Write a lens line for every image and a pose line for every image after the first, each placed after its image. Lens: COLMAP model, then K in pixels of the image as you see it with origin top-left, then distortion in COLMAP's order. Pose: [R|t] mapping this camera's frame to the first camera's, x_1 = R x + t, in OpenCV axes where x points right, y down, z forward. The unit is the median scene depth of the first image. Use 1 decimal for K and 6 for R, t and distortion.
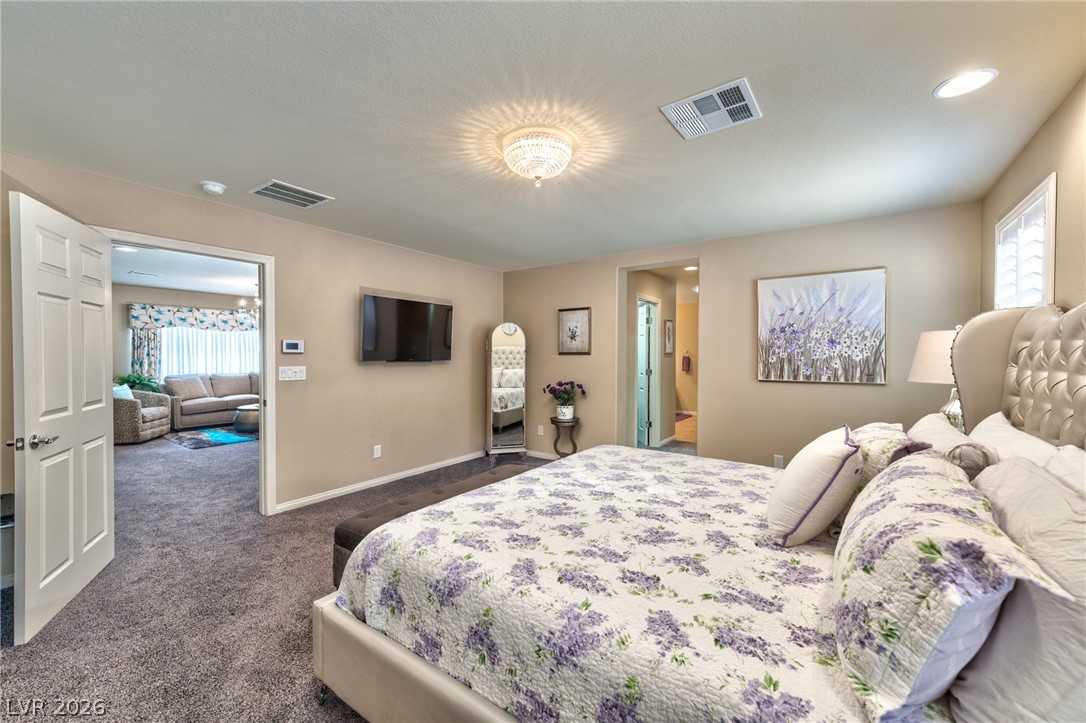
lens RADIAL K [[429.3, 0, 550.8], [0, 429.3, 360.3], [0, 0, 1]] dist [-0.000942, -0.000265]
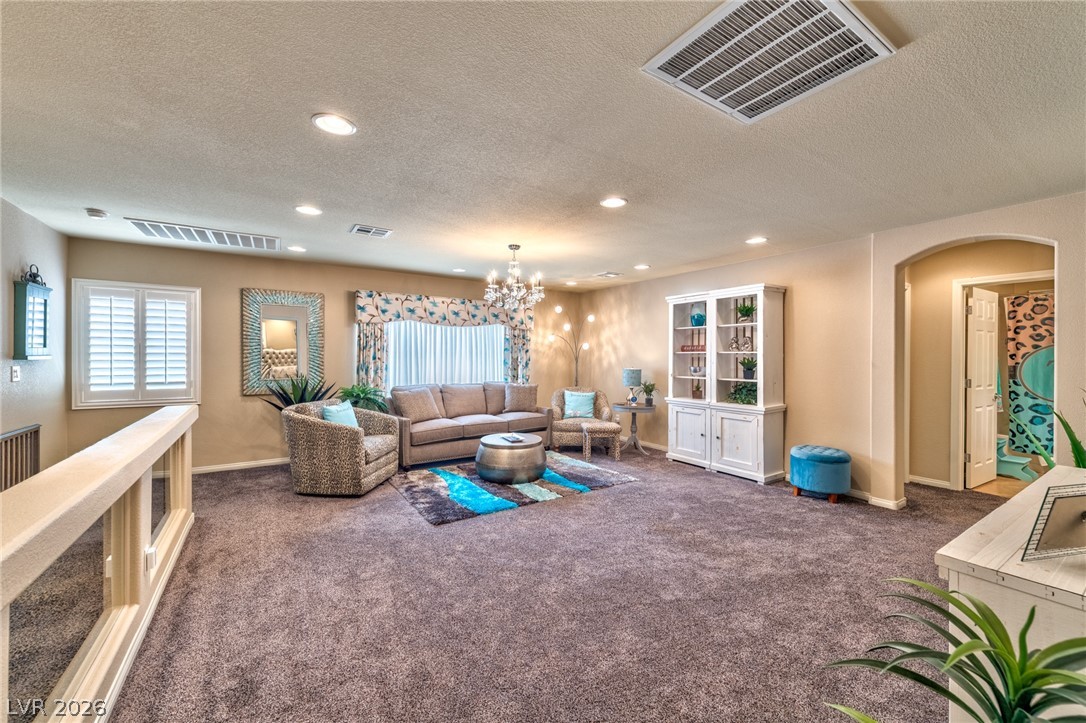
lens RADIAL K [[429.3, 0, 545.0], [0, 429.3, 359.4], [0, 0, 1]] dist [-0.000942, -0.000265]
pose [[0.928897, 0.004758, -0.370308, -0.398623], [-0.007887, 0.999945, -0.006938, -0.007848], [0.370254, 0.009365, 0.928883, 0.429626]]
